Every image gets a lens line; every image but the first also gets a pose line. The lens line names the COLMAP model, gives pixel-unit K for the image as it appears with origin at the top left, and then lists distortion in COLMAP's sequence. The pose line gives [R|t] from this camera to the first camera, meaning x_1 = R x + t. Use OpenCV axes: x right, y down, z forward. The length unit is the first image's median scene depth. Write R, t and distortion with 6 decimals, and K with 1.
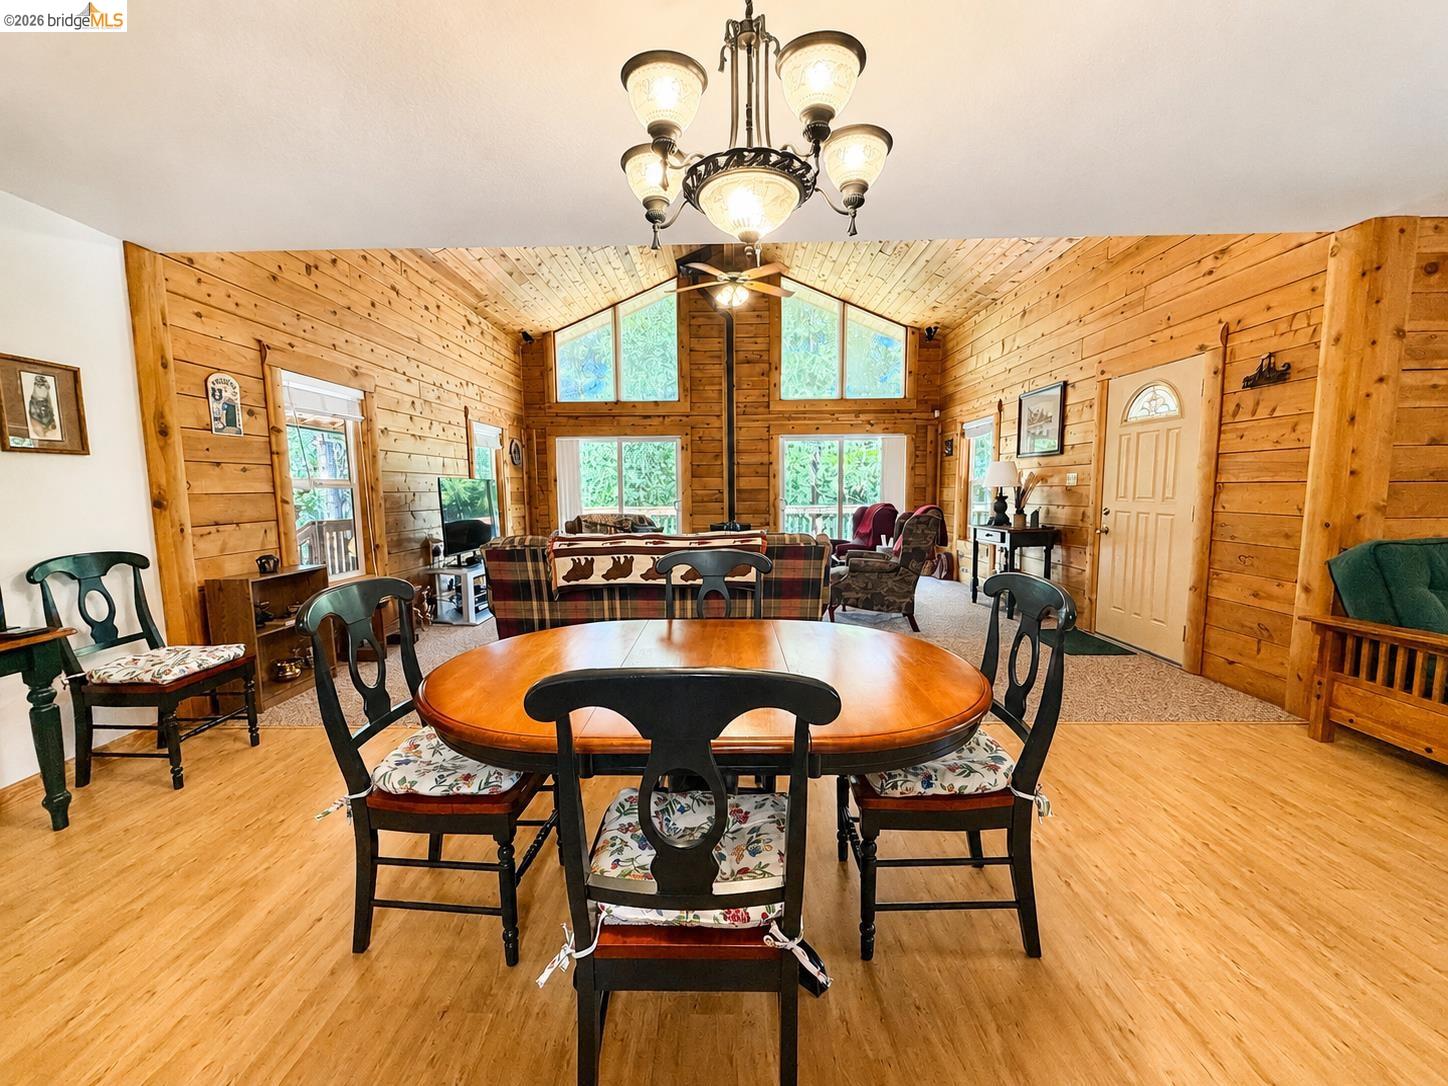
lens RADIAL K [[576.8, 0, 716.2], [0, 576.8, 546.8], [0, 0, 1]] dist [0.002718, 0.000643]
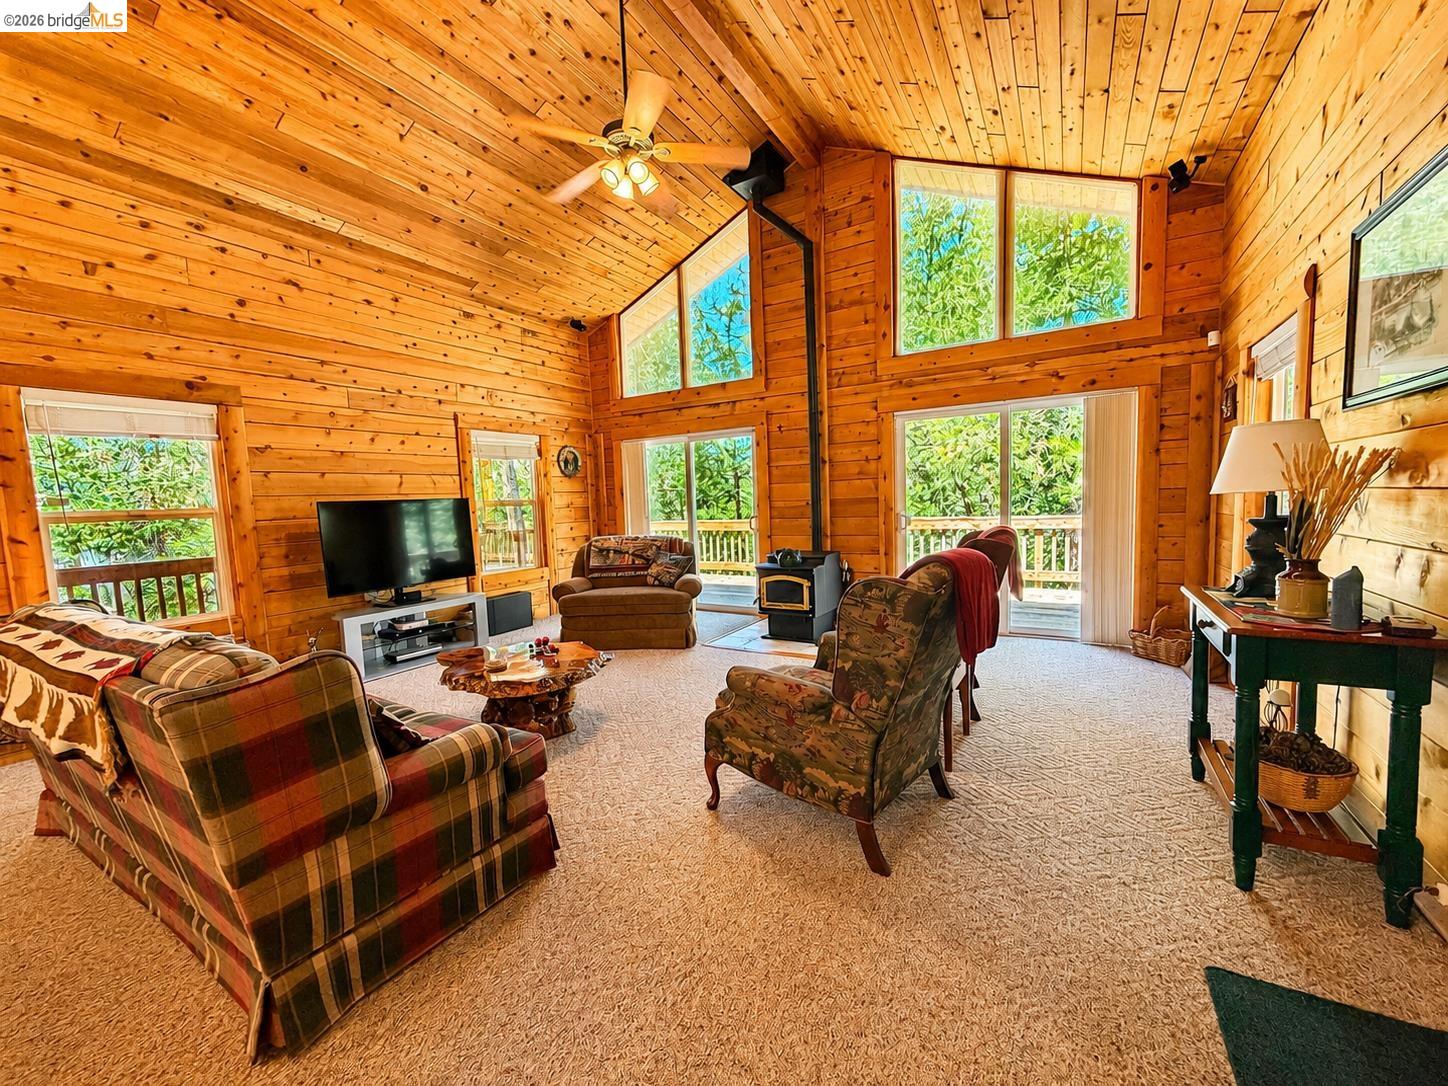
lens RADIAL K [[576.8, 0, 719.4], [0, 576.8, 545.7], [0, 0, 1]] dist [0.002718, 0.000643]
pose [[0.863915, 0.019984, -0.503240, 0.269657], [-0.022641, 0.999743, 0.000833, -0.043736], [0.503128, 0.010674, 0.864146, 0.359994]]
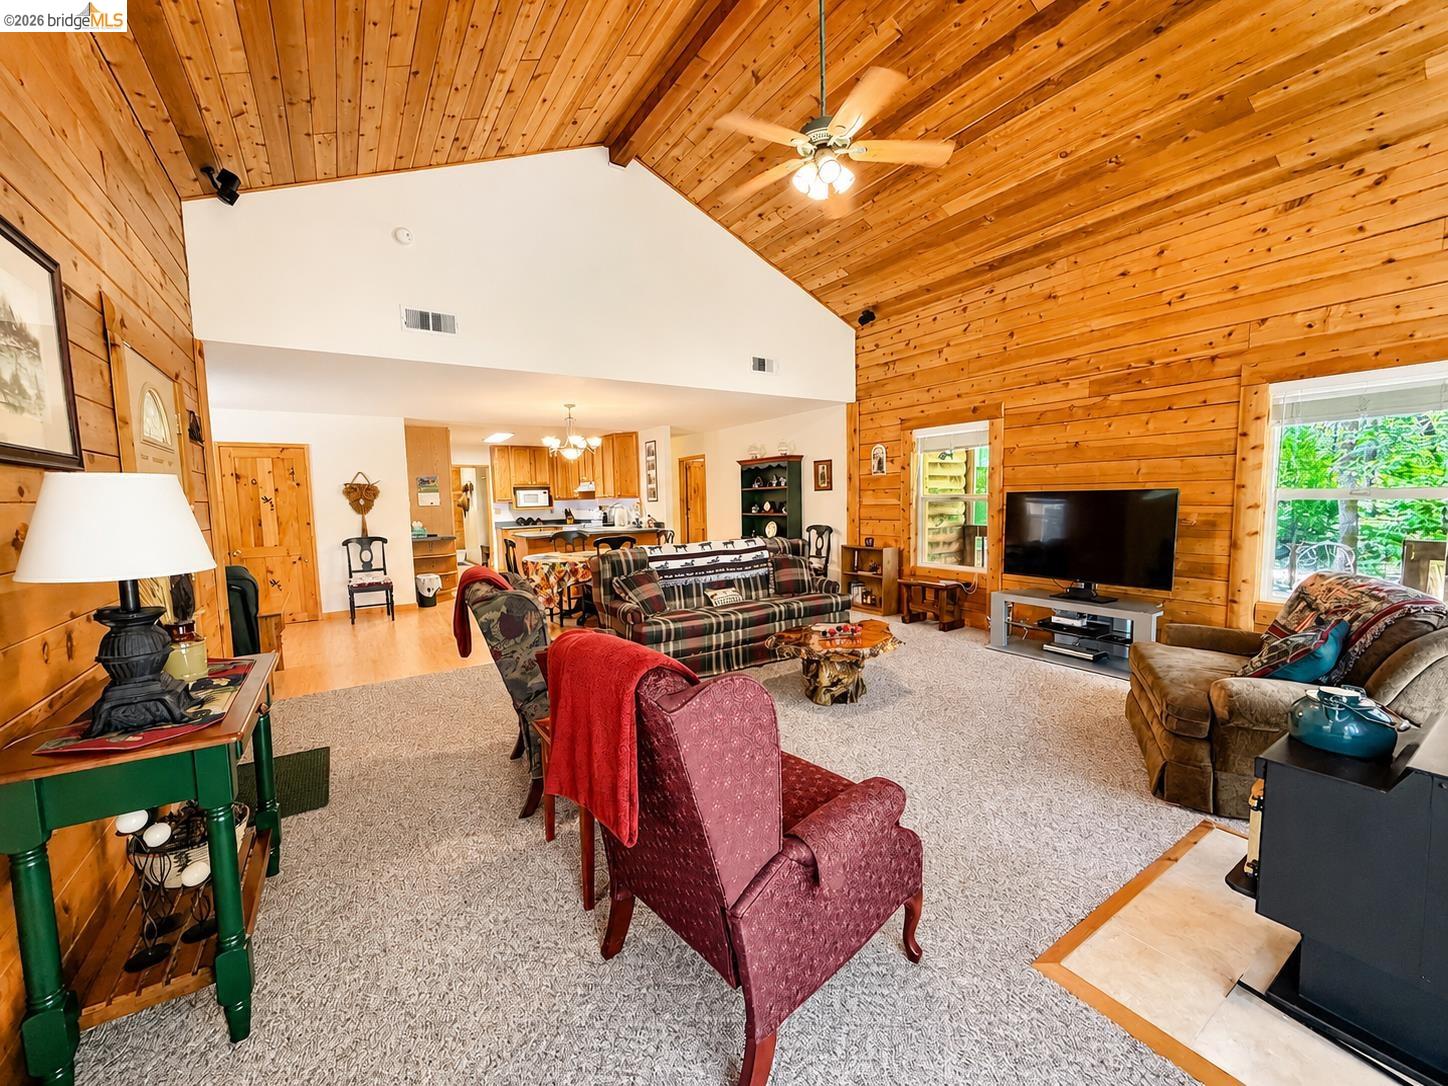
lens RADIAL K [[576.8, 0, 717.1], [0, 576.8, 548.2], [0, 0, 1]] dist [0.002718, 0.000643]
pose [[-0.825543, 0.080883, -0.558513, 0.301247], [-0.024709, 0.983546, 0.178959, -0.117971], [0.563798, 0.161539, -0.809961, 0.956754]]
